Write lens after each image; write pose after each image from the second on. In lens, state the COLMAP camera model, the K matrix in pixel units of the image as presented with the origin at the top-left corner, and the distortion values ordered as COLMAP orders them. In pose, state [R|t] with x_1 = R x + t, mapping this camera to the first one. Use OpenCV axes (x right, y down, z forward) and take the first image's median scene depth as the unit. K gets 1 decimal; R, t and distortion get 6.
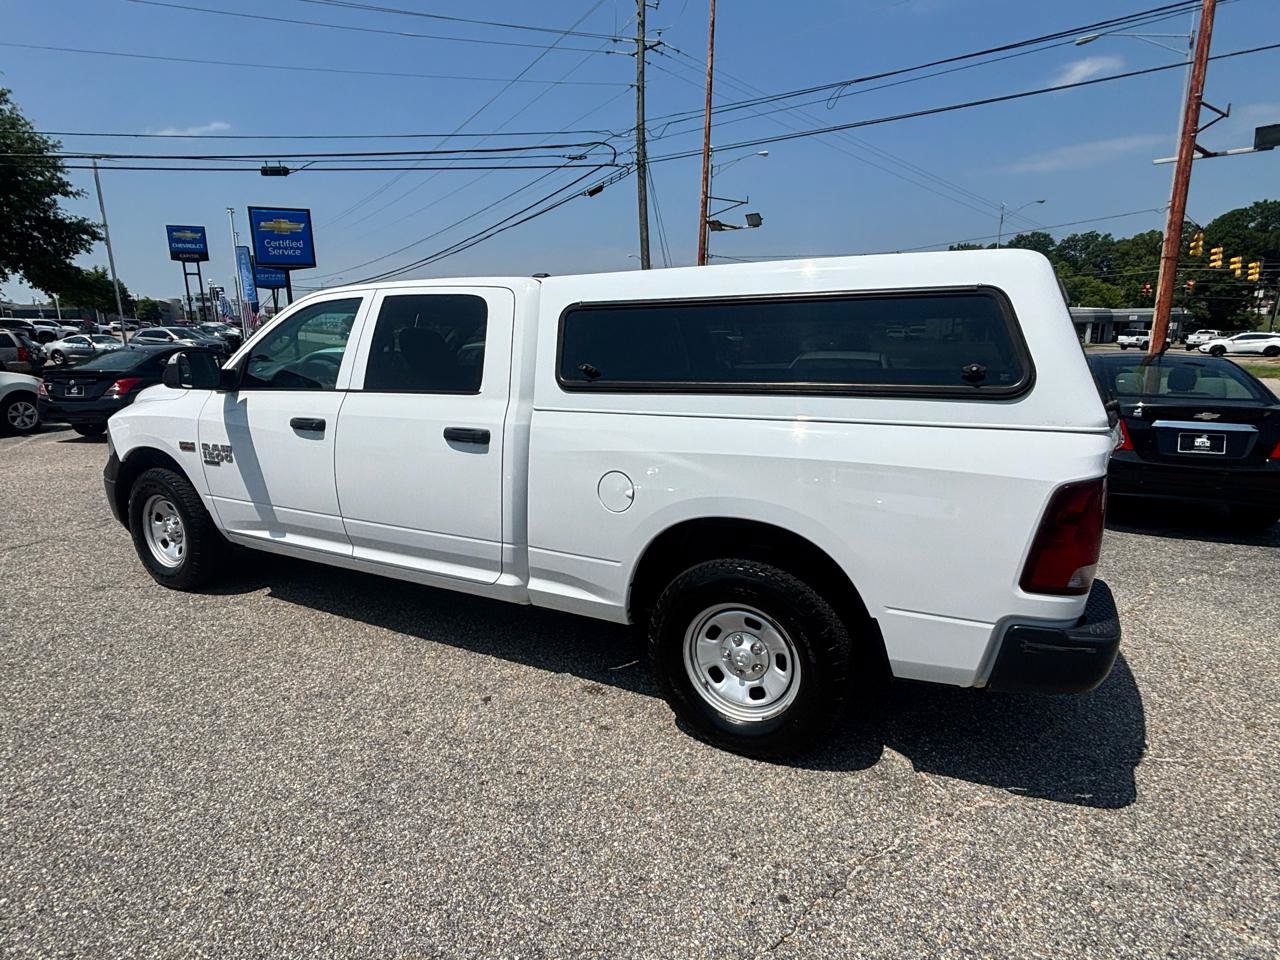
lens RADIAL K [[694.2, 0, 634.9], [0, 694.2, 479.3], [0, 0, 1]] dist [-0.006944, 0.003614]
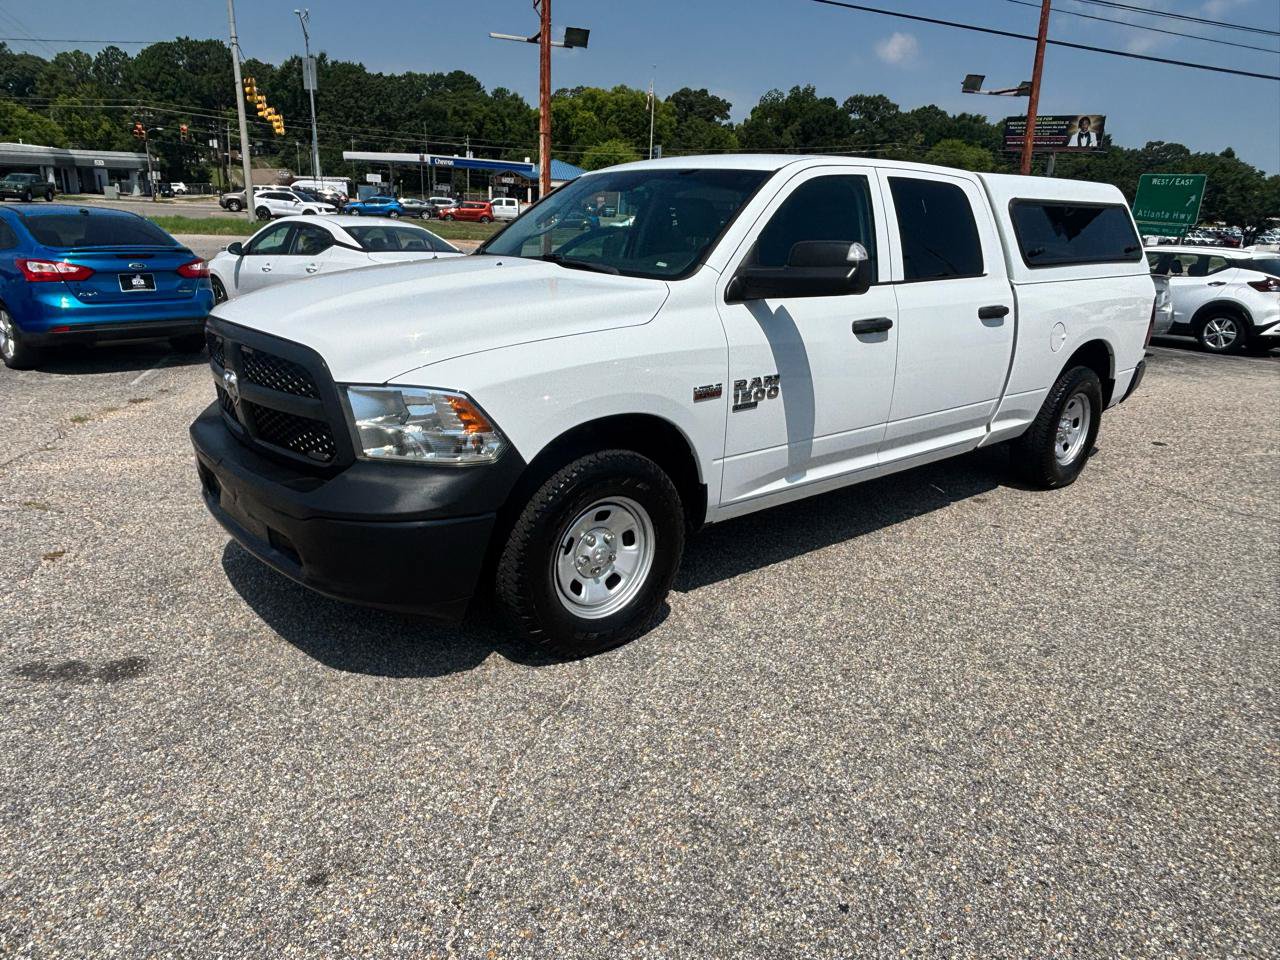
lens RADIAL K [[868.5, 0, 632.8], [0, 868.5, 481.9], [0, 0, 1]] dist [0.016781, -0.027521]
pose [[0.378072, -0.264727, 0.887119, -1.575648], [0.149450, 0.963128, 0.223717, -0.176431], [-0.913633, 0.047999, 0.403695, 0.832336]]
